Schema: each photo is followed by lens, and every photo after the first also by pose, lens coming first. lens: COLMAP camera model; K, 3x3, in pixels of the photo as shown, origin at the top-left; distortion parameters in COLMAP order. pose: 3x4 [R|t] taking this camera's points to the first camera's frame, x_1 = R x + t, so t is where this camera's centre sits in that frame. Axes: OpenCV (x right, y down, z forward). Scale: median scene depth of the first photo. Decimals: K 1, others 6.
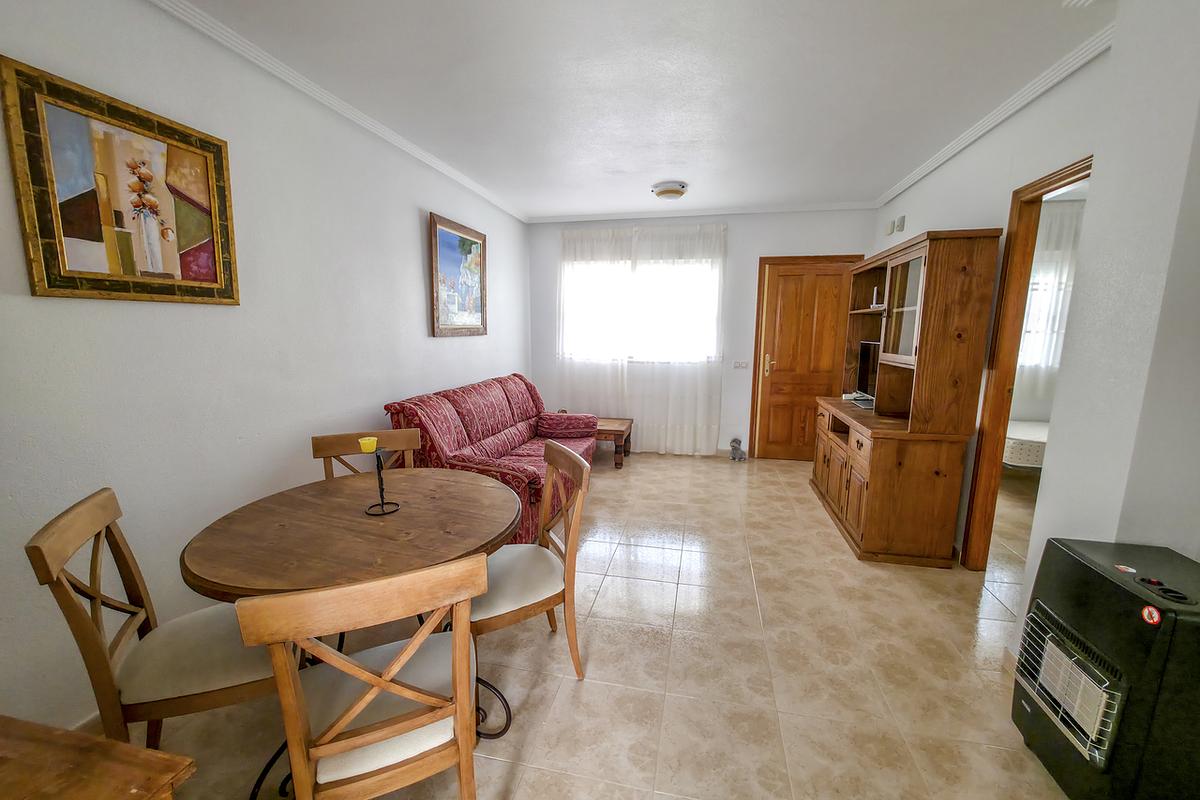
lens RADIAL K [[479.9, 0, 600.0], [0, 479.9, 400.0], [0, 0, 1]] dist [-0.001912, -0.000299]
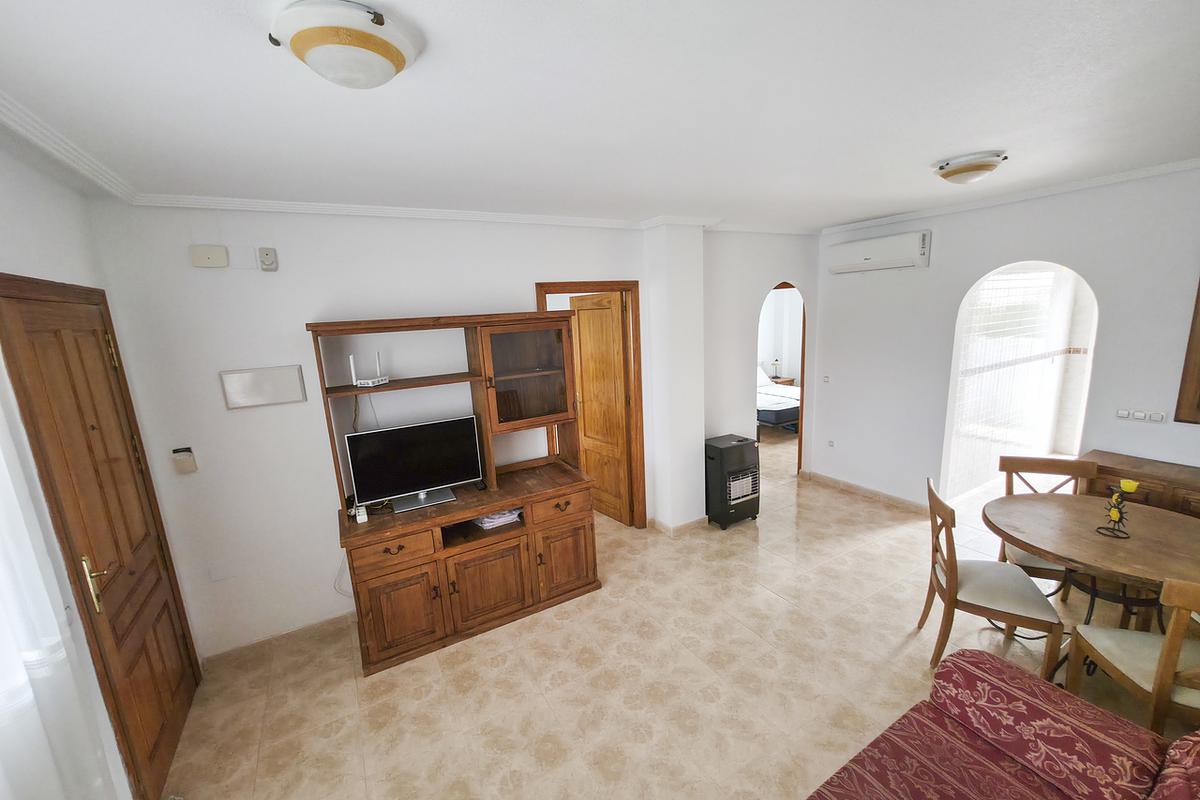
lens RADIAL K [[479.9, 0, 600.0], [0, 479.9, 400.0], [0, 0, 1]] dist [-0.001912, -0.000299]
pose [[-0.671184, -0.127823, 0.730187, -0.202096], [0.151401, 0.940620, 0.303828, -0.362397], [-0.725665, 0.314476, -0.611977, 1.269250]]
